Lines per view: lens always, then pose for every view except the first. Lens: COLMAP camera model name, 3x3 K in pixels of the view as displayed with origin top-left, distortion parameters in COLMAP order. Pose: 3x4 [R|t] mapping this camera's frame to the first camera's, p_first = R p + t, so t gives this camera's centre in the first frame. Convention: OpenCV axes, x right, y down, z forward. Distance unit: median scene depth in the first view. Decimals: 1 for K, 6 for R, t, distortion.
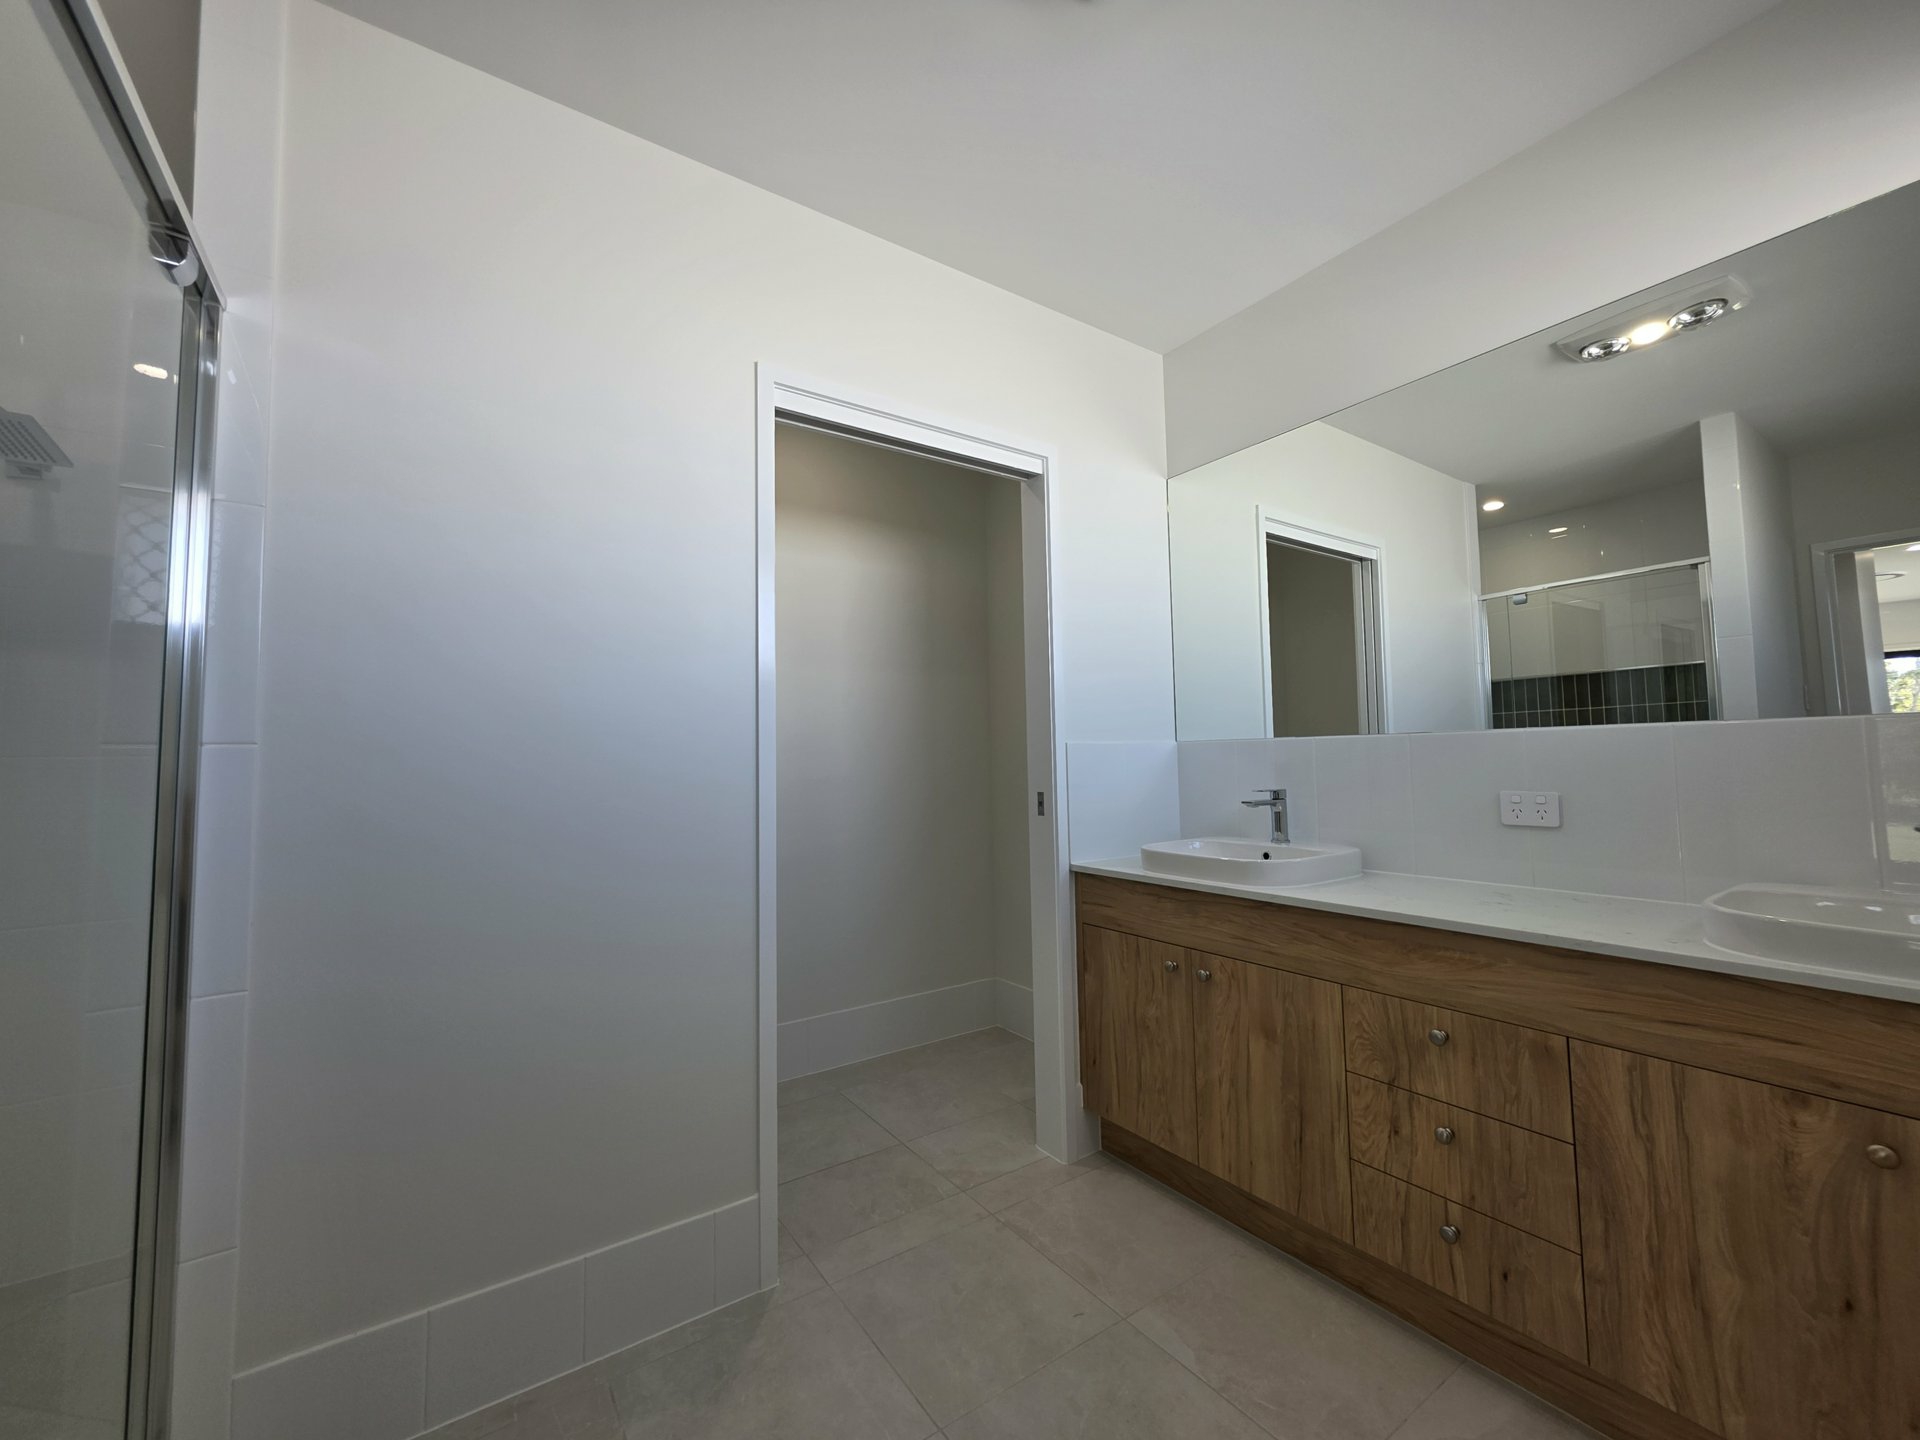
lens RADIAL K [[762.2, 0, 957.1], [0, 762.2, 712.1], [0, 0, 1]] dist [0.002541, 0.000063]
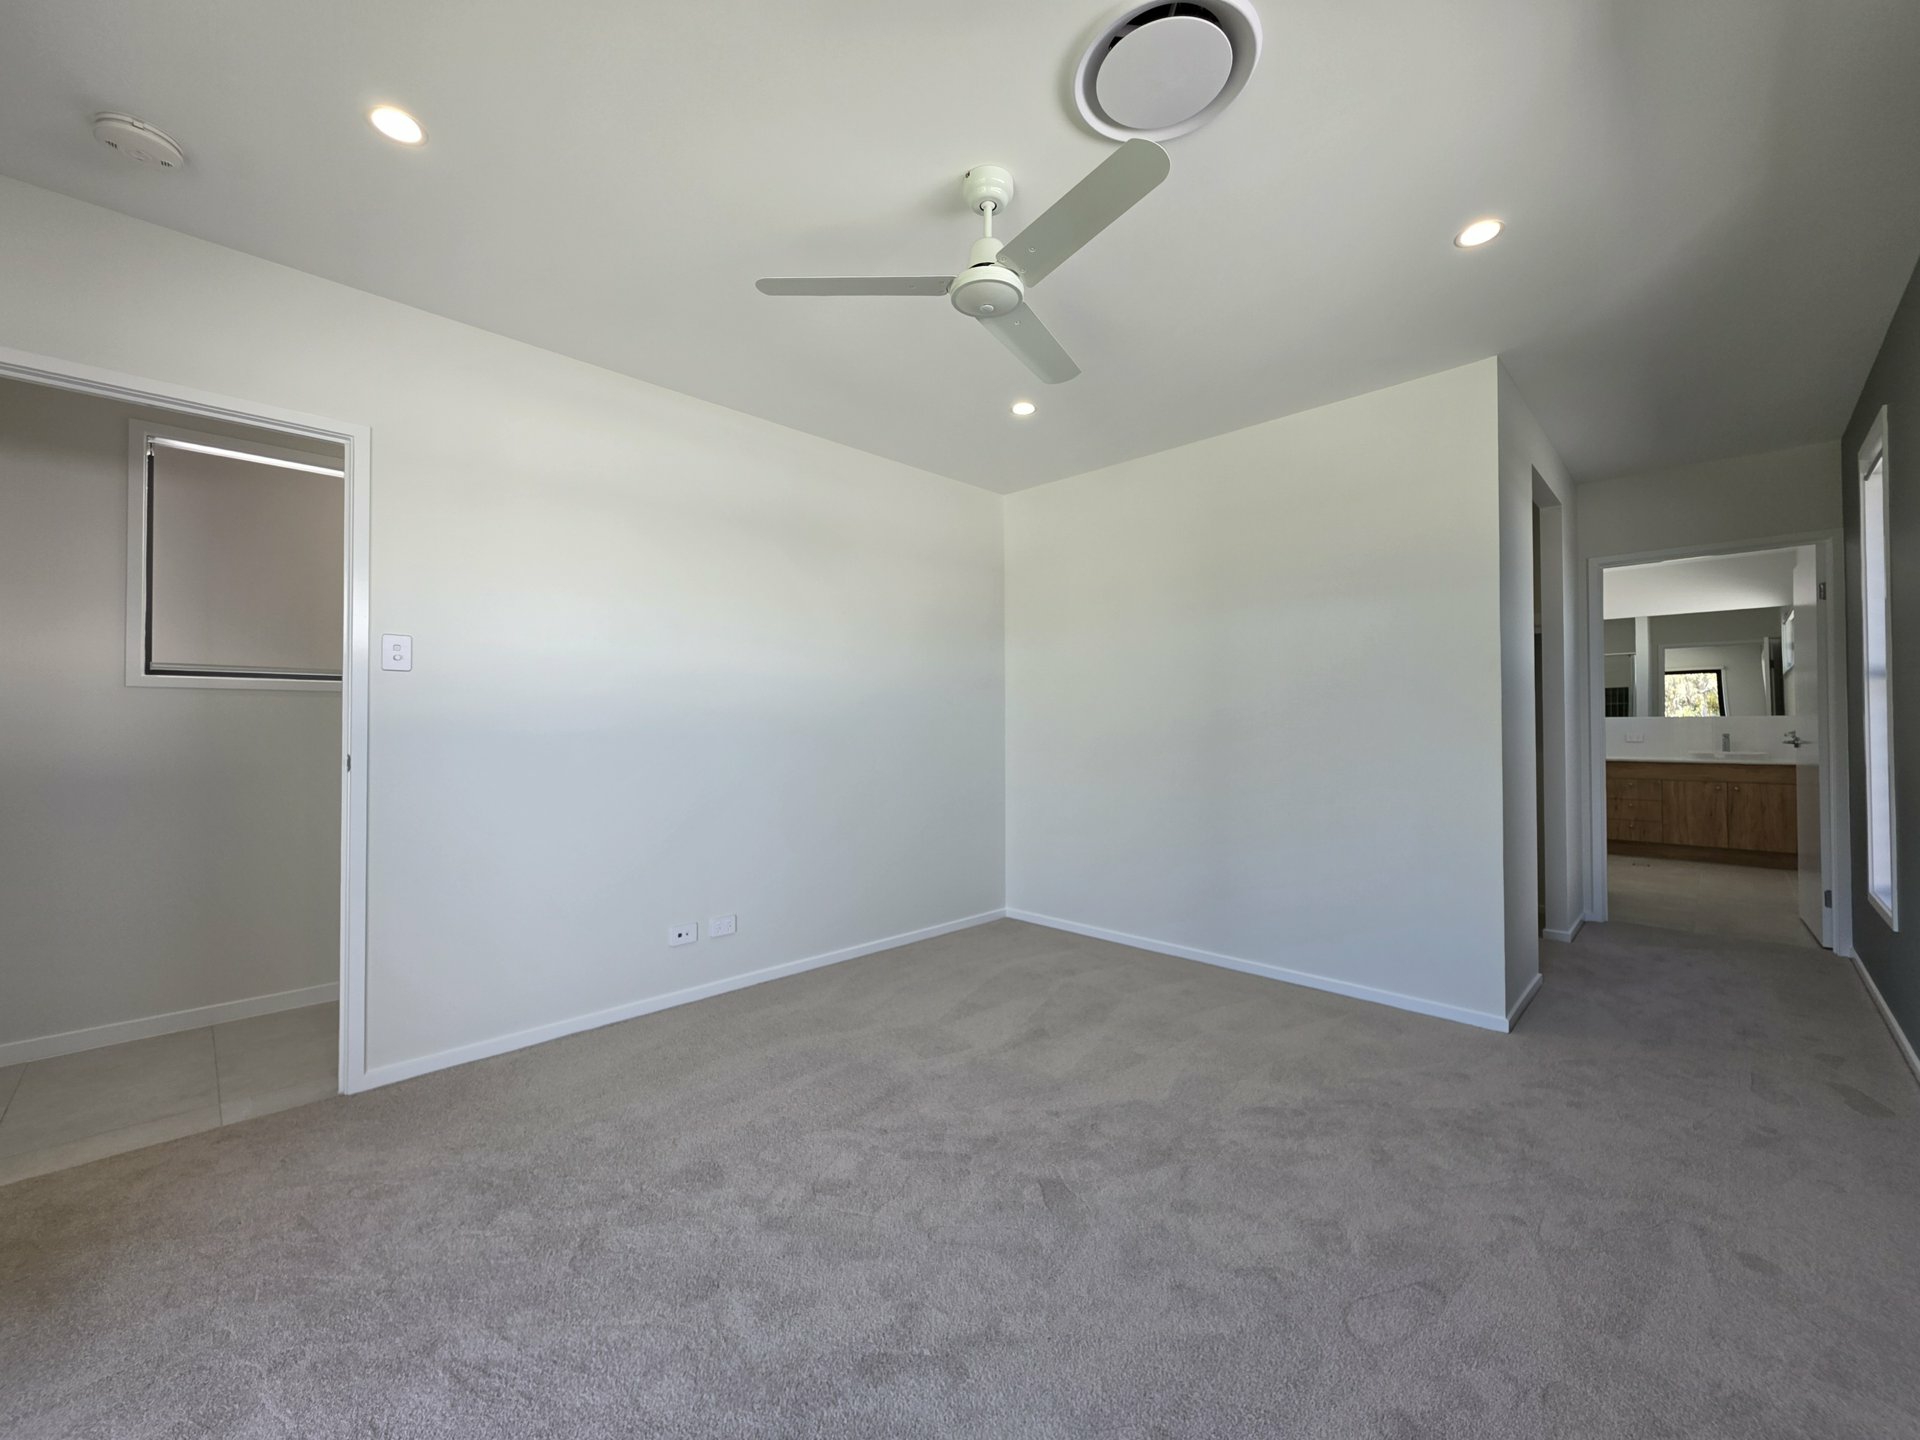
lens RADIAL K [[762.2, 0, 965.4], [0, 762.2, 729.9], [0, 0, 1]] dist [0.002541, 0.000063]
pose [[0.983162, 0.021326, 0.181490, -4.697595], [-0.029908, 0.998554, 0.044679, 0.023036], [-0.180275, -0.049355, 0.982377, -3.131895]]
